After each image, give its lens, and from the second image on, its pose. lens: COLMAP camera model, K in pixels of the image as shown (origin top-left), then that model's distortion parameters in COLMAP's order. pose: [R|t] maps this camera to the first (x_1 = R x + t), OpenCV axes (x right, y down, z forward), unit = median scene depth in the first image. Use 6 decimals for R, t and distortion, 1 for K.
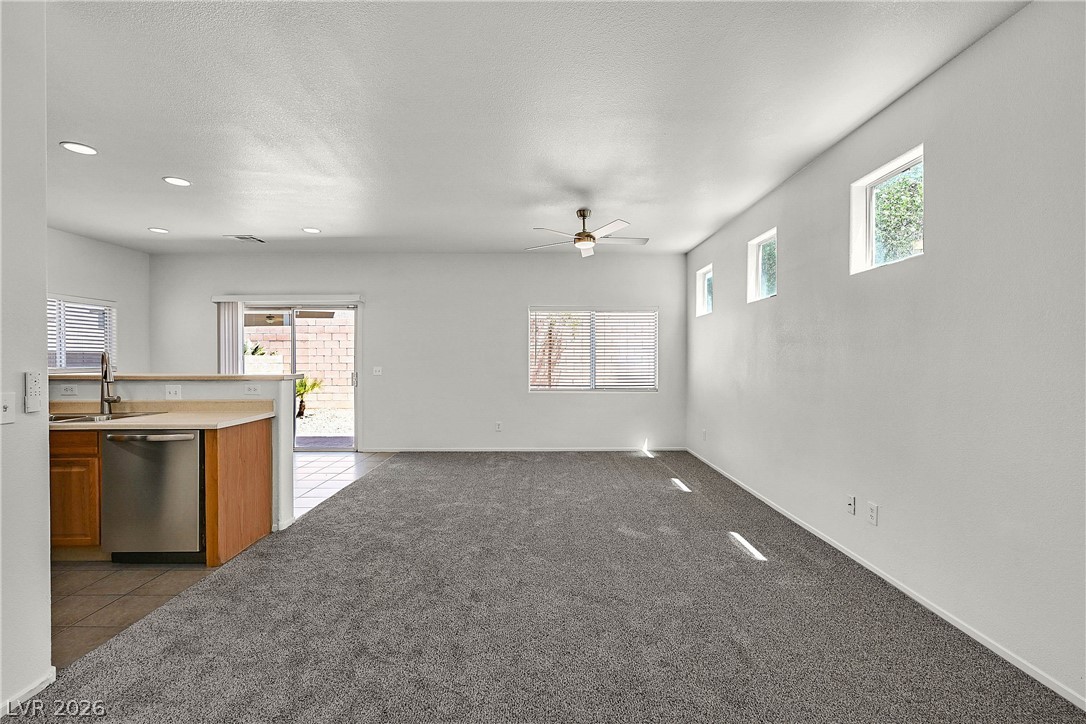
lens RADIAL K [[479.0, 0, 543.0], [0, 479.0, 362.0], [0, 0, 1]] dist [0.000309, 0.000549]
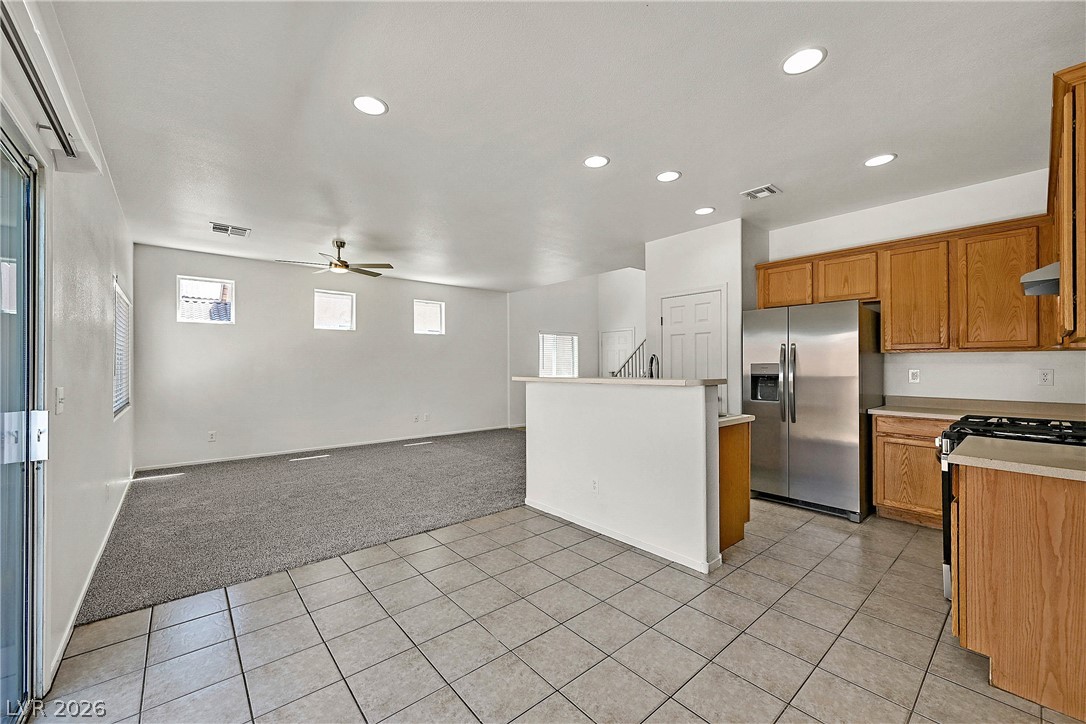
lens RADIAL K [[424.4, 0, 543.0], [0, 424.4, 362.0], [0, 0, 1]] dist [-0.000605, -0.000027]
pose [[-0.655032, 0.009978, 0.755535, -0.907638], [0.011532, 0.999928, -0.003207, -0.003537], [-0.755513, 0.006612, -0.655100, 1.118879]]
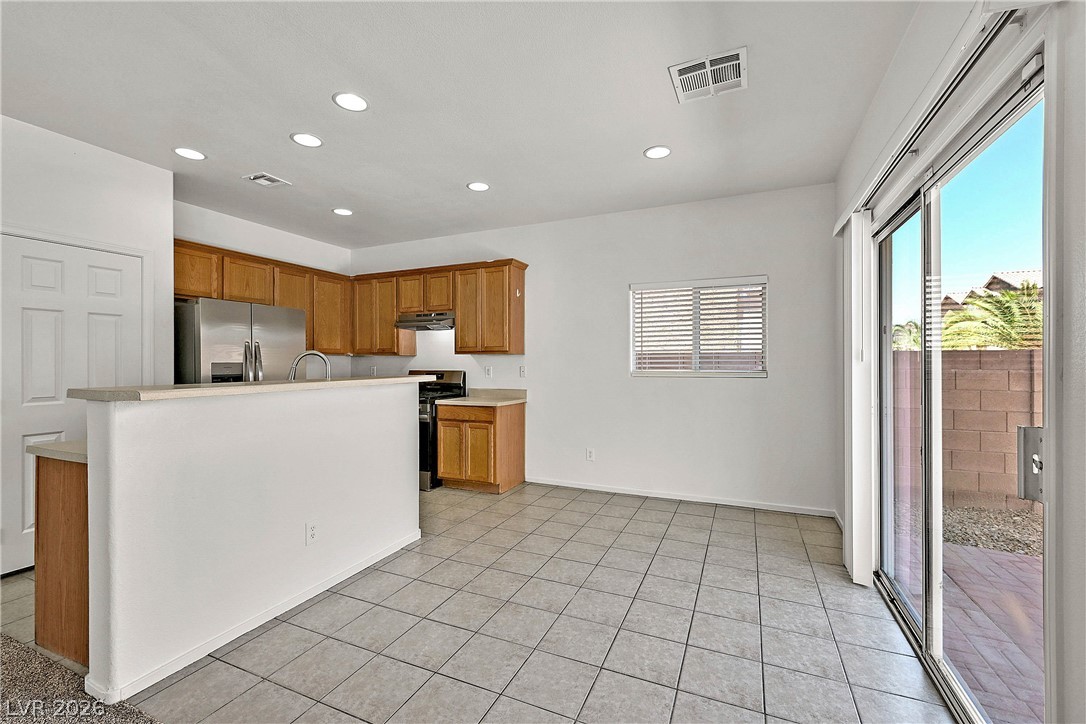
lens RADIAL K [[455.9, 0, 543.0], [0, 455.9, 362.0], [0, 0, 1]] dist [0.001918, 0.000423]
pose [[-0.404094, 0.000684, -0.914717, -0.192756], [-0.004595, 0.999986, 0.002778, -0.003682], [0.914706, 0.005325, -0.404085, 1.069121]]
